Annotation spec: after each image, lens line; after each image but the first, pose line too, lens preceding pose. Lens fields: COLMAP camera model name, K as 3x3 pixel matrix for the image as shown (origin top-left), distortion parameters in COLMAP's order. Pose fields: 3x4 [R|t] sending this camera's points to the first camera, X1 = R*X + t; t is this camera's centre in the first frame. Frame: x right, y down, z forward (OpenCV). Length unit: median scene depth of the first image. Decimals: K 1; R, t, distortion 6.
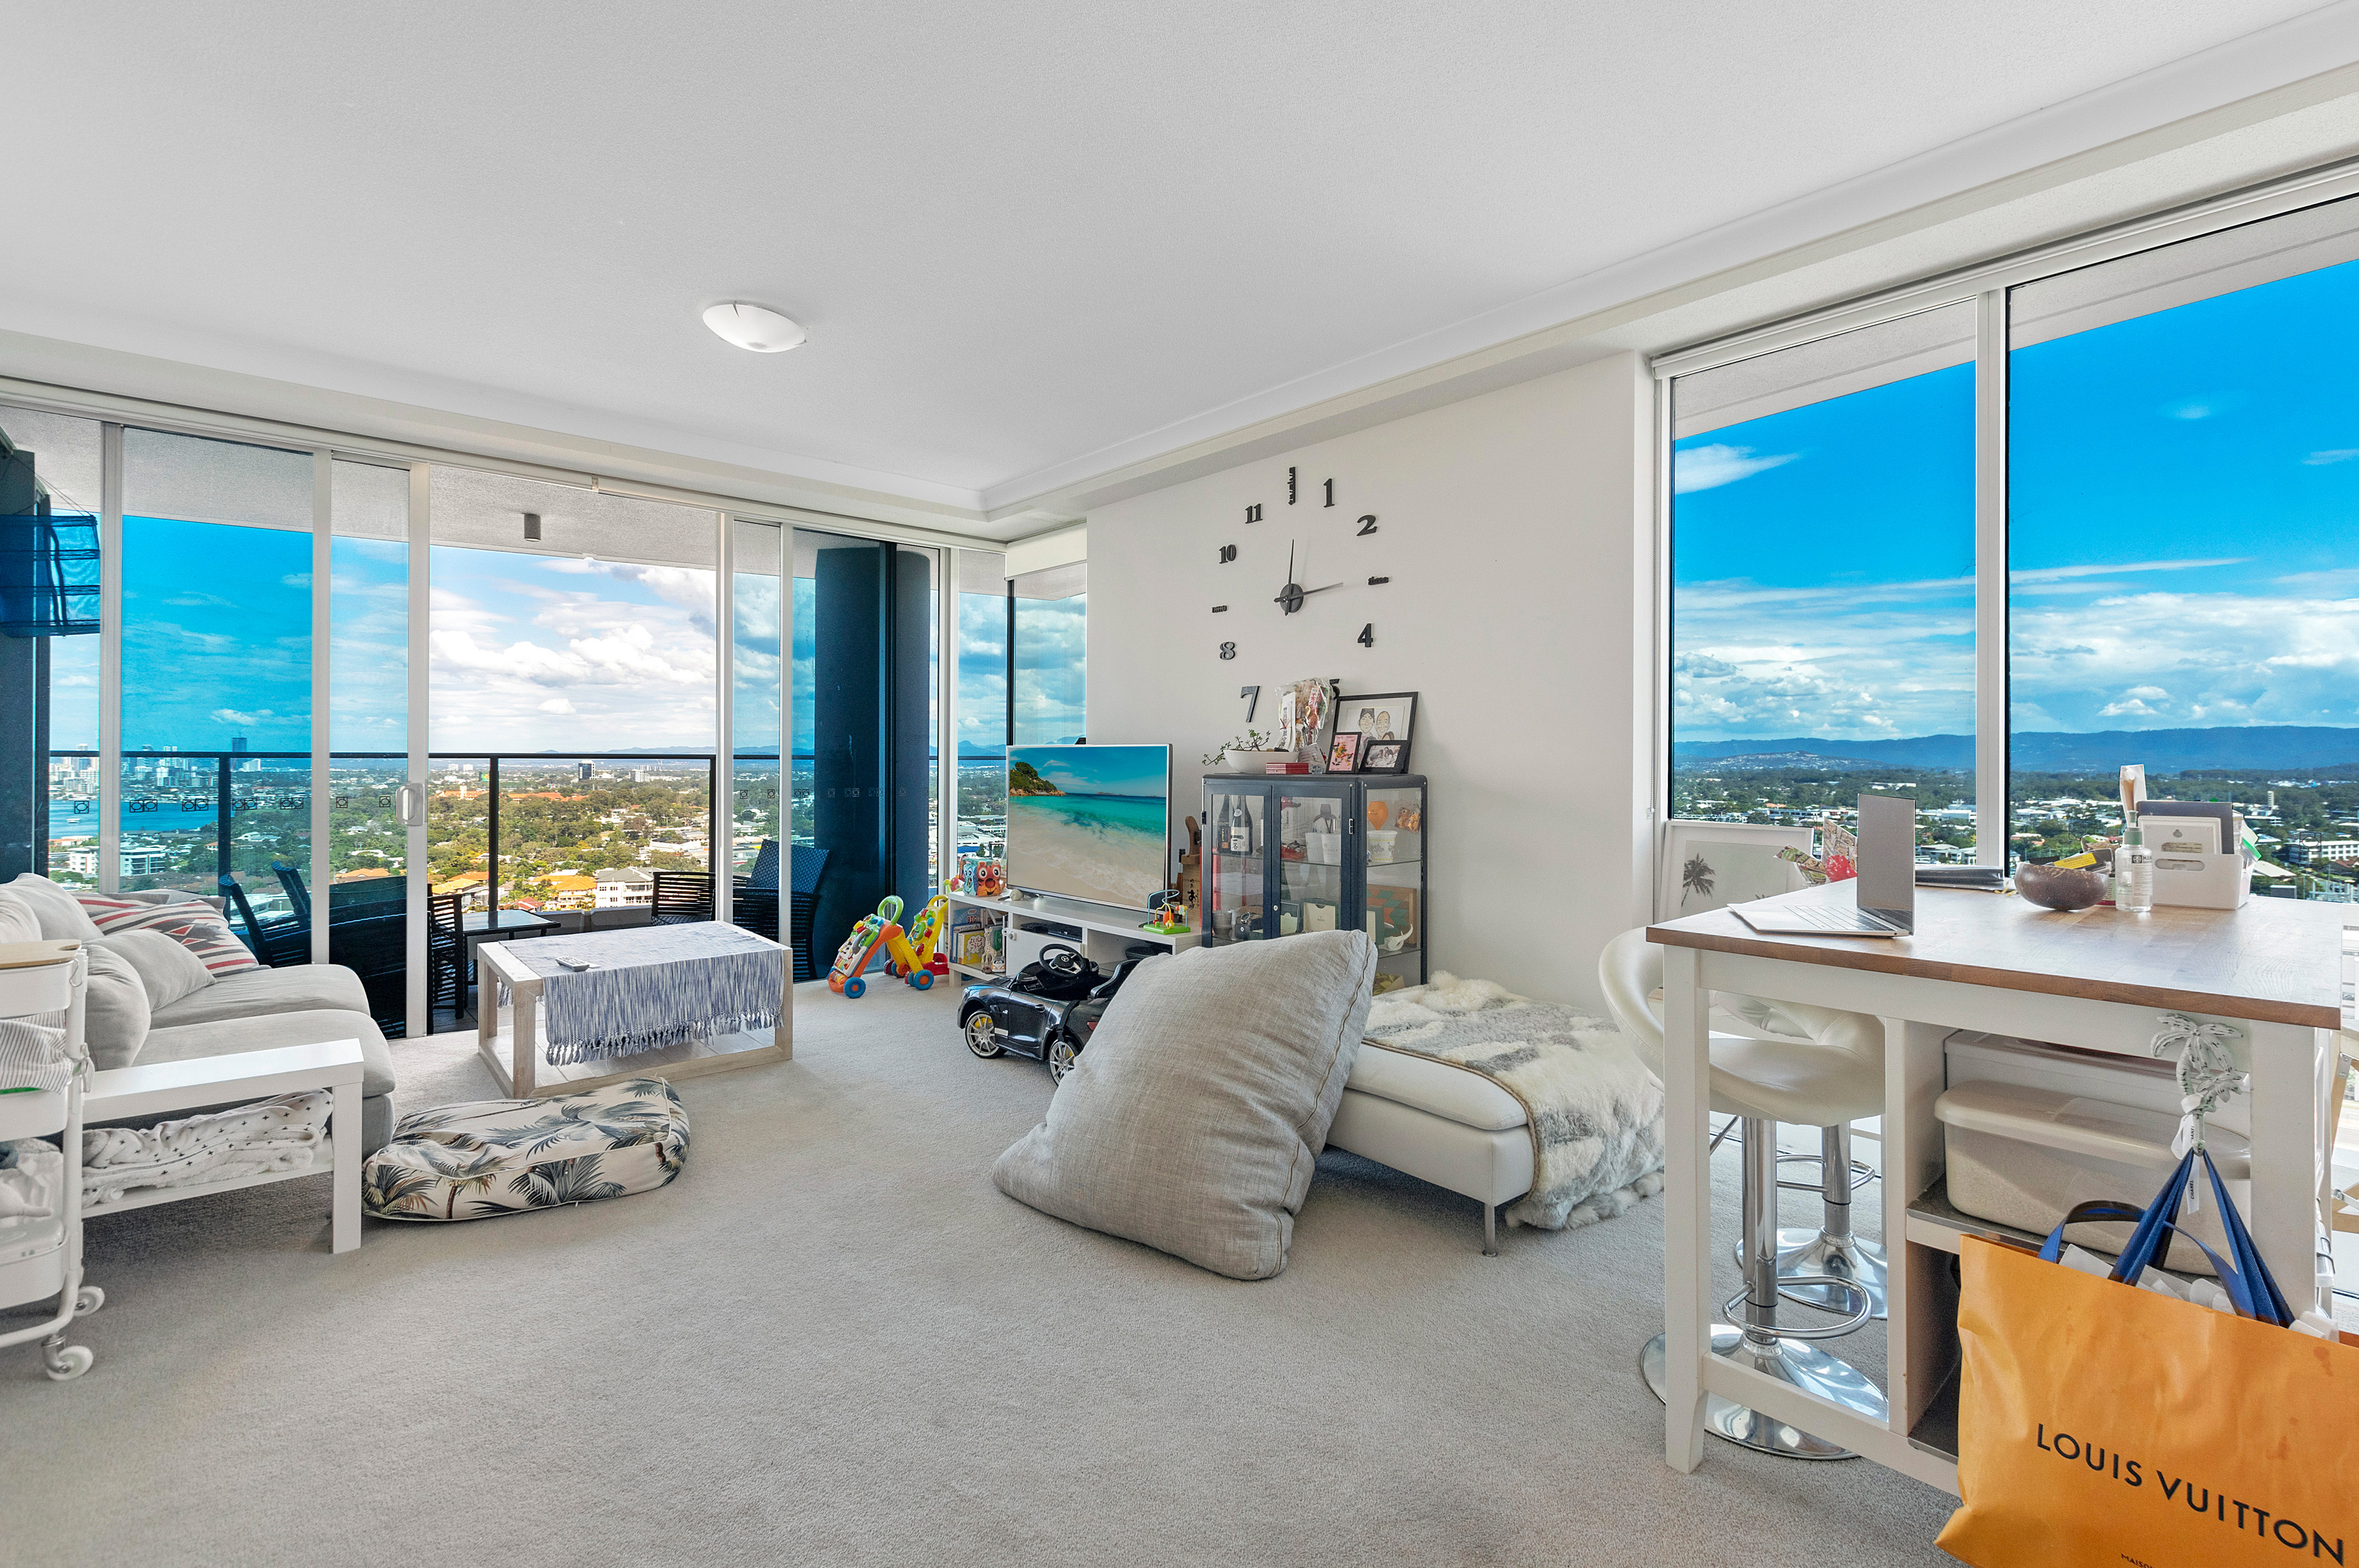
lens RADIAL K [[1068.4, 0, 1191.0], [0, 1068.4, 774.1], [0, 0, 1]] dist [0.000288, 0.000076]
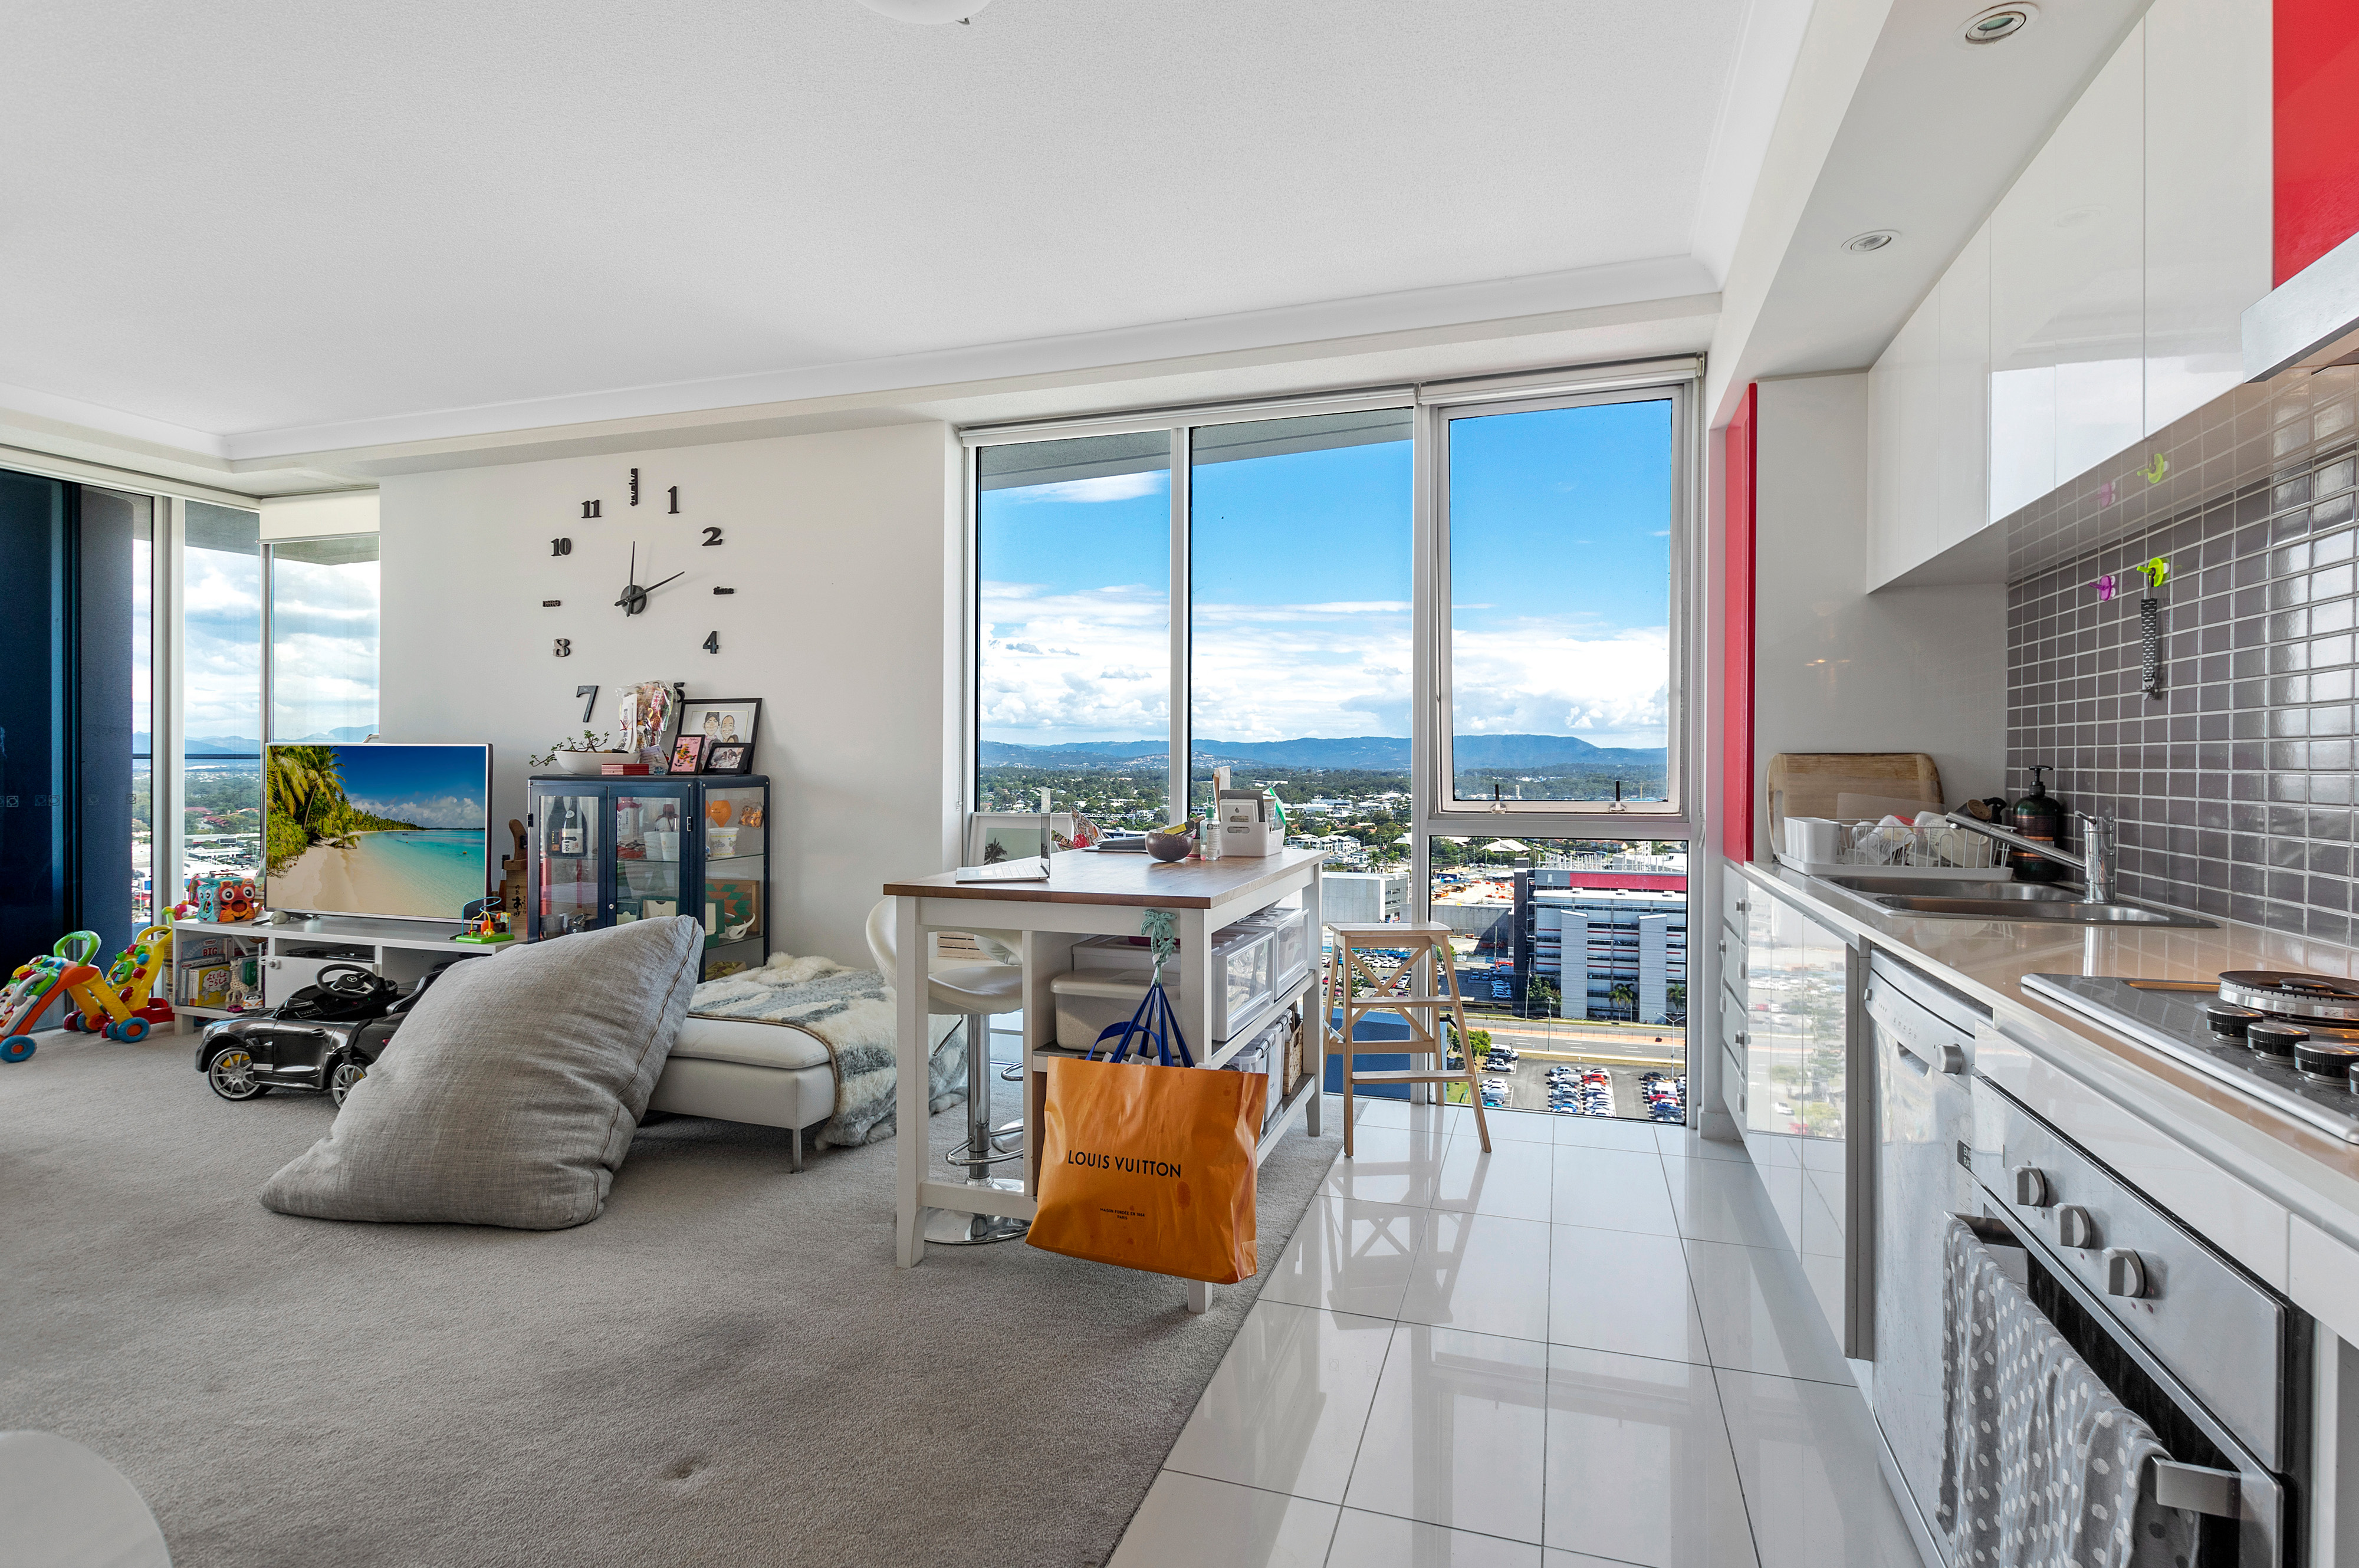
lens RADIAL K [[1157.0, 0, 1233.9], [0, 1157.0, 770.4], [0, 0, 1]] dist [0.007227, -0.006122]
pose [[0.858240, -0.001993, 0.513244, 0.024891], [0.003691, 0.999991, -0.002288, 0.000359], [-0.513235, 0.003858, 0.858240, -0.286868]]
